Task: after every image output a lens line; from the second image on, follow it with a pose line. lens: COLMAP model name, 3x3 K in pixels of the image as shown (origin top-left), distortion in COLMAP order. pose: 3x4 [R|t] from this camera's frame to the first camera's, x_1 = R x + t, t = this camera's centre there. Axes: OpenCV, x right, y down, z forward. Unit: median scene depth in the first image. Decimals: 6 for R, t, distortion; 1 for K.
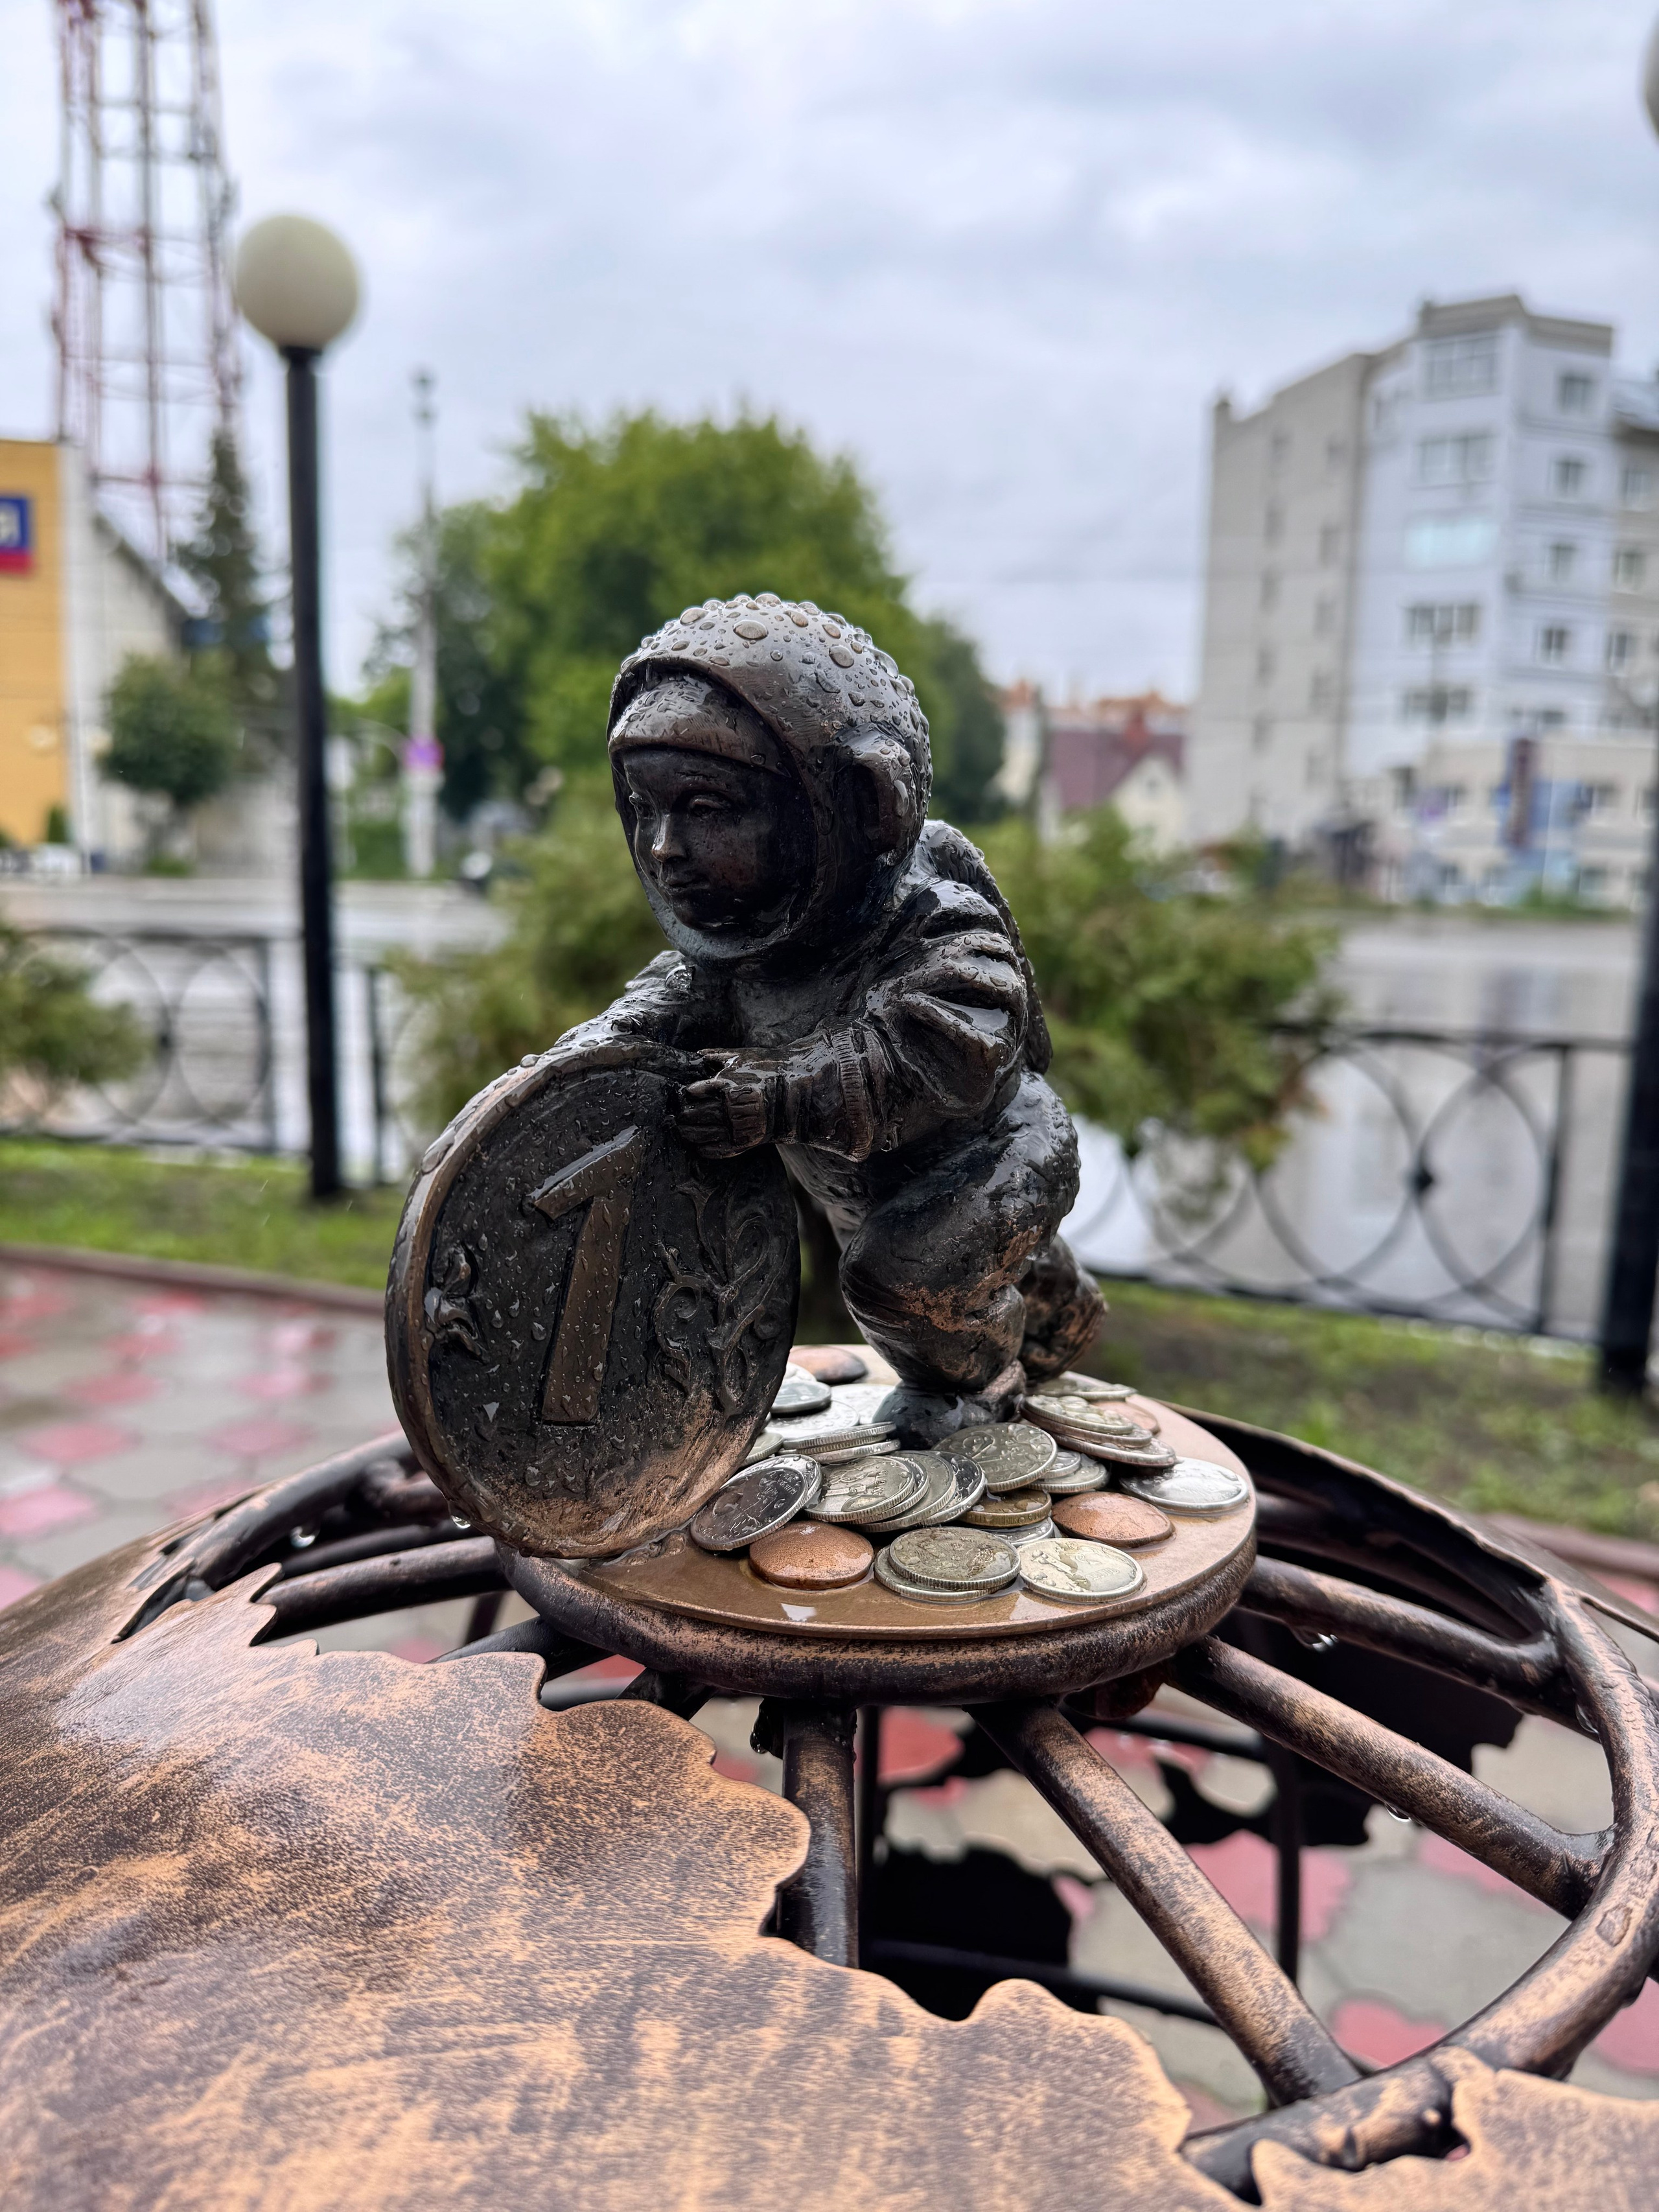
lens RADIAL K [[1613.8, 0, 849.1], [0, 1613.8, 1105.4], [0, 0, 1]] dist [0.069439, -0.152792]
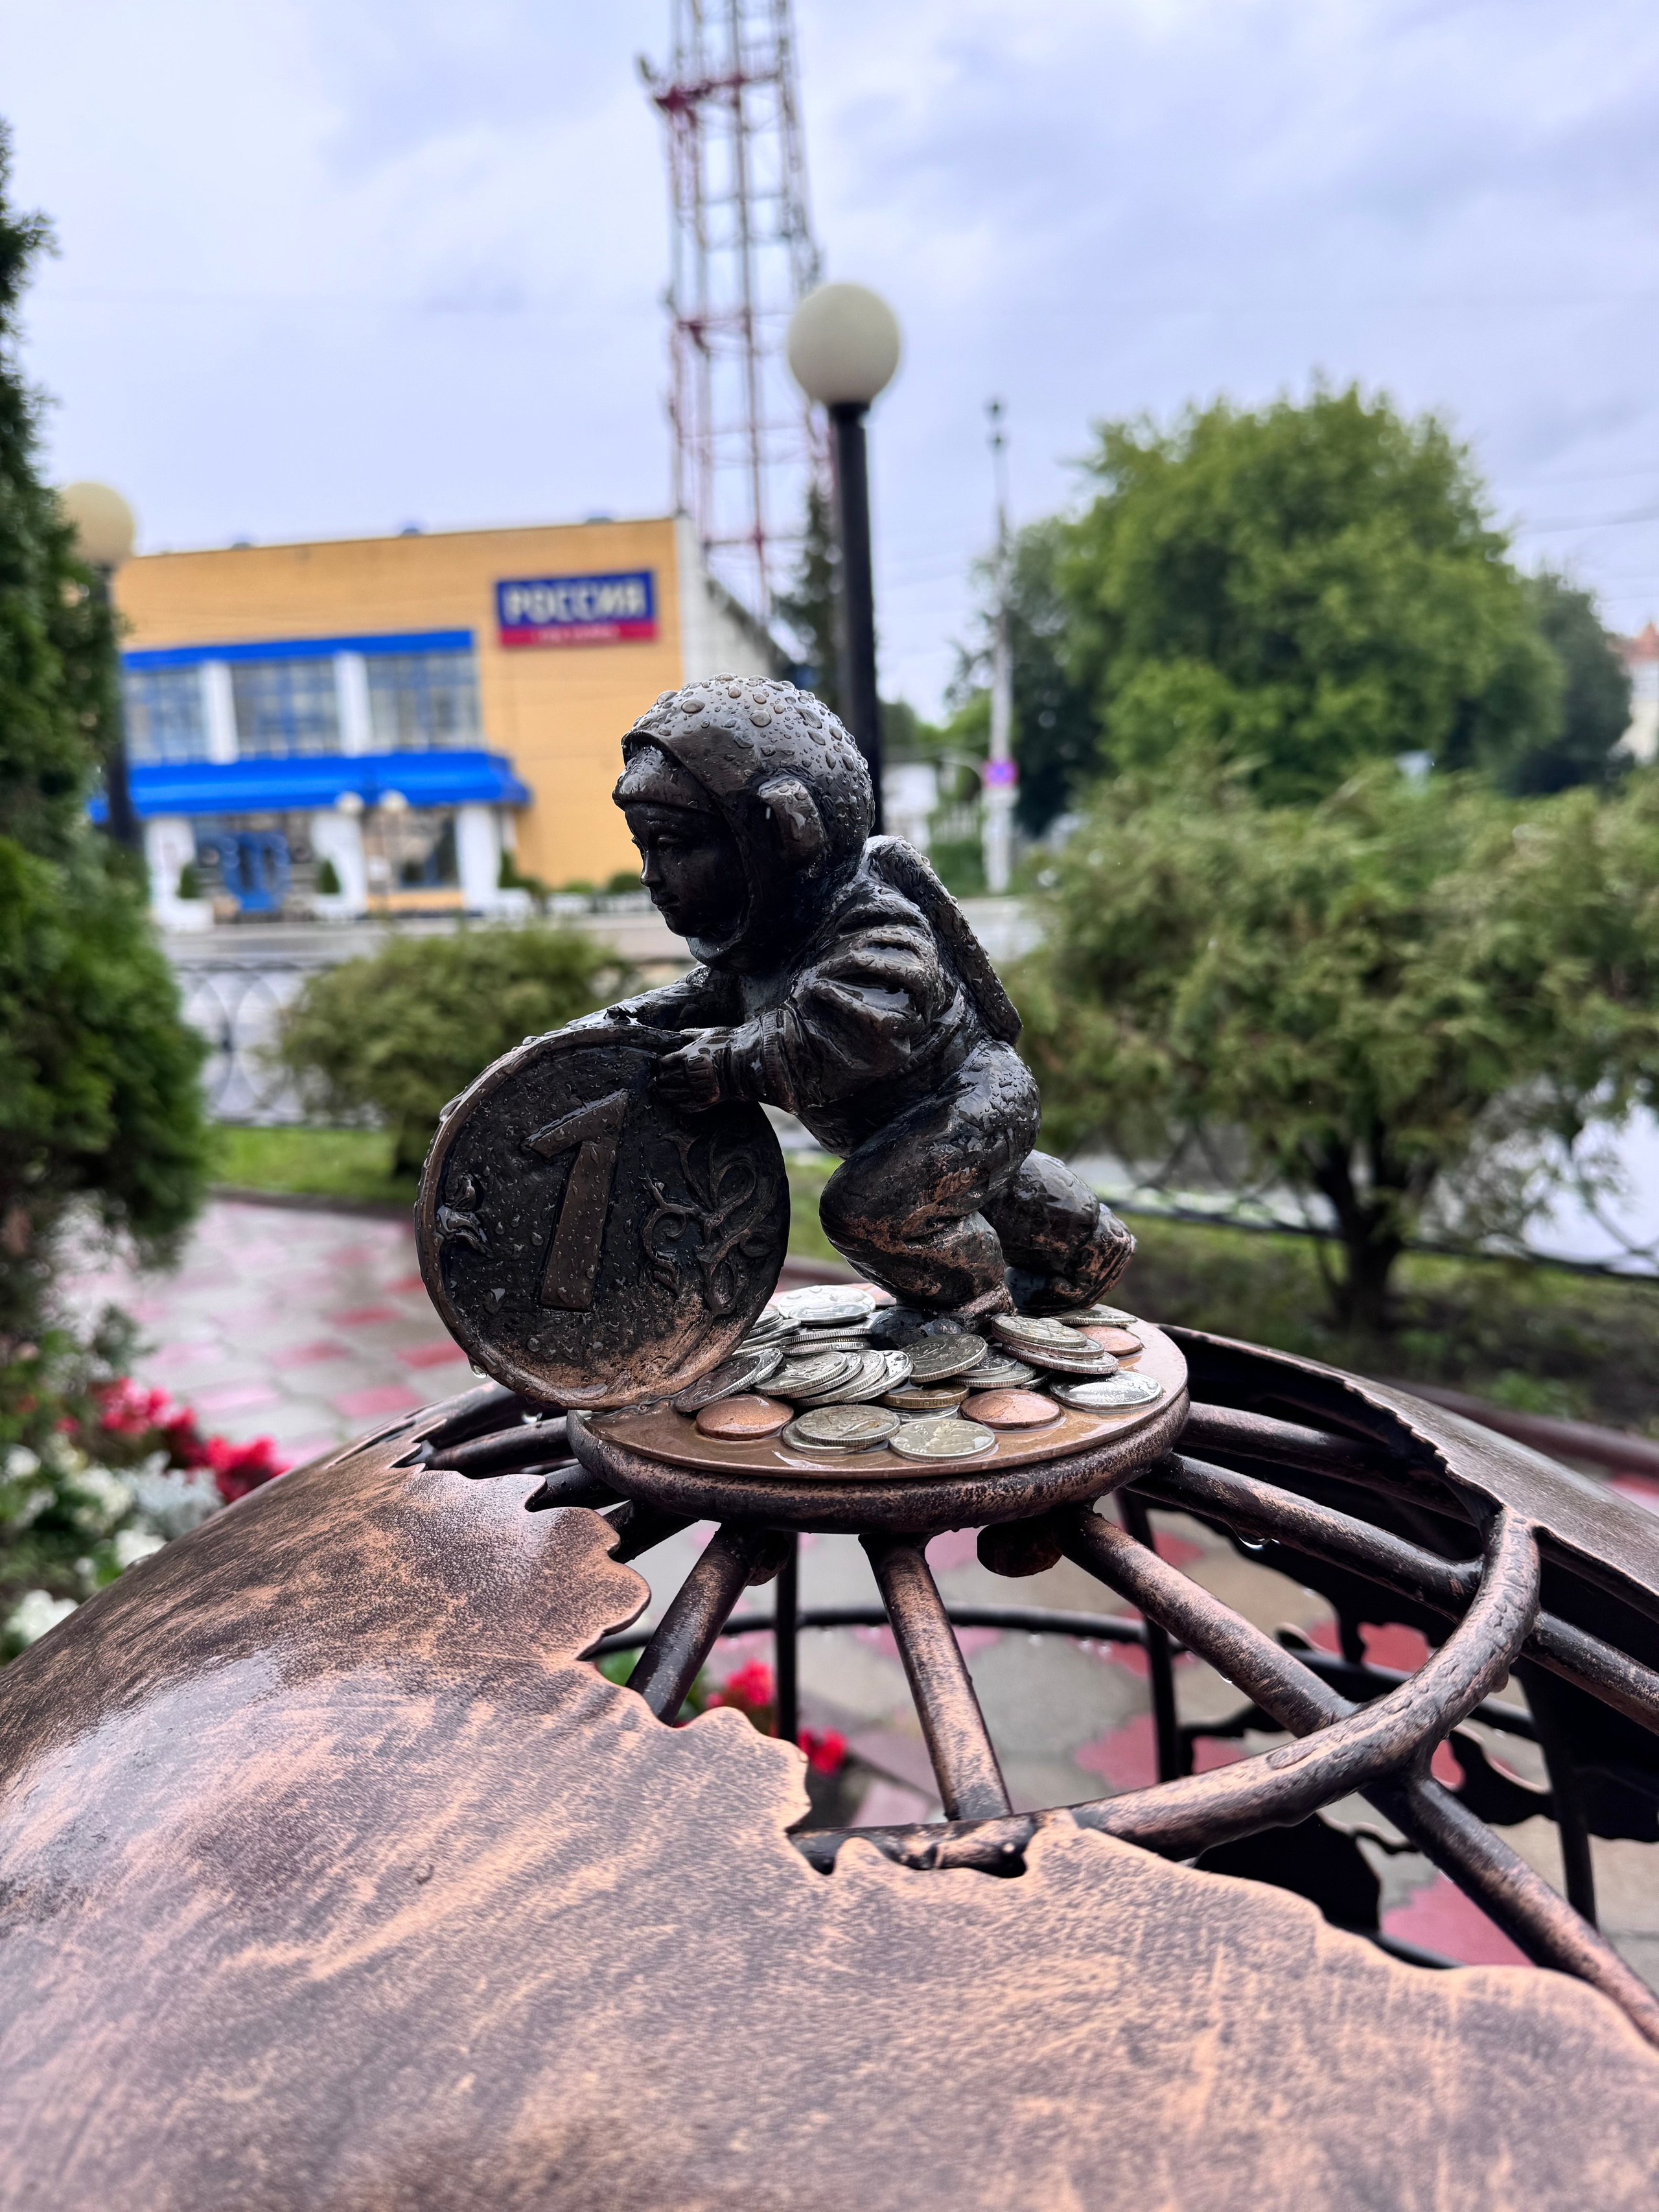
lens RADIAL K [[1613.8, 0, 849.1], [0, 1613.8, 1105.4], [0, 0, 1]] dist [0.069439, -0.152792]
pose [[0.938250, -0.017855, -0.345497, 0.488998], [0.016921, 0.999840, -0.005719, 0.036466], [0.345544, -0.000481, 0.938402, -0.173380]]
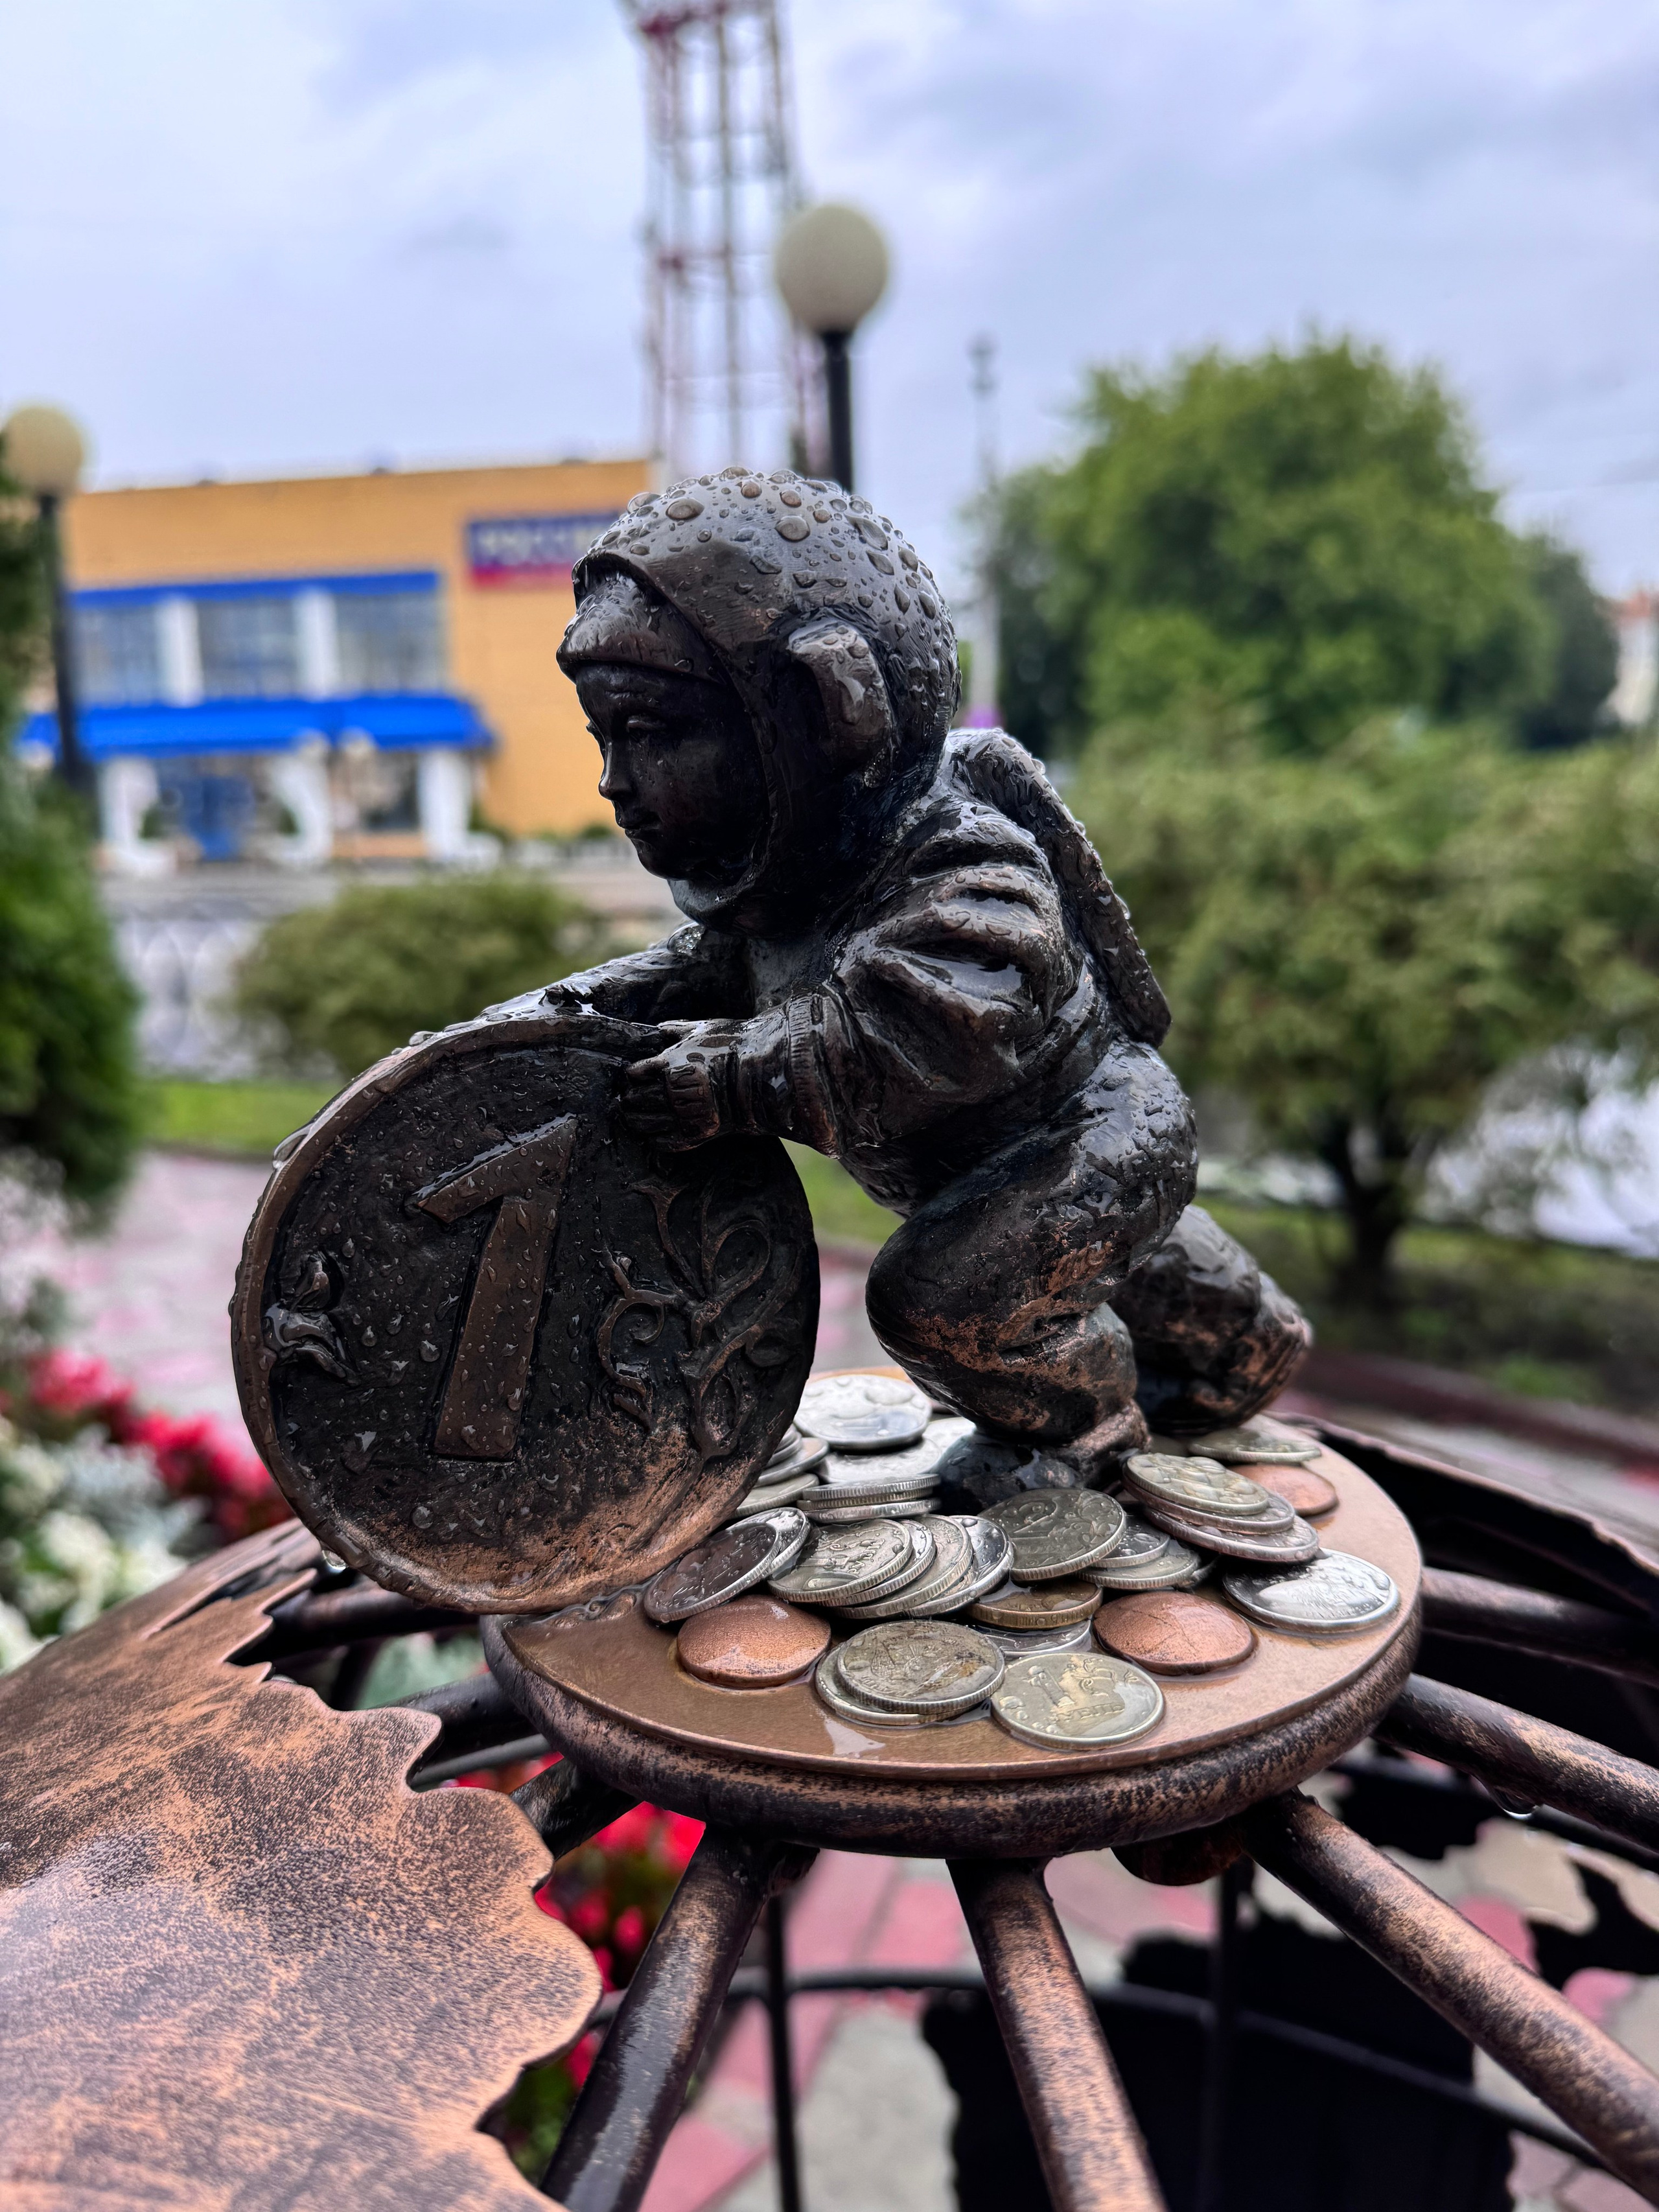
lens RADIAL K [[1639.2, 0, 829.5], [0, 1639.2, 1106.0], [0, 0, 1]] dist [0.090880, -0.279856]
pose [[0.939933, 0.003717, -0.341340, 0.286899], [0.003402, 0.999789, 0.020253, -0.008004], [0.341343, -0.020198, 0.939722, 0.230412]]
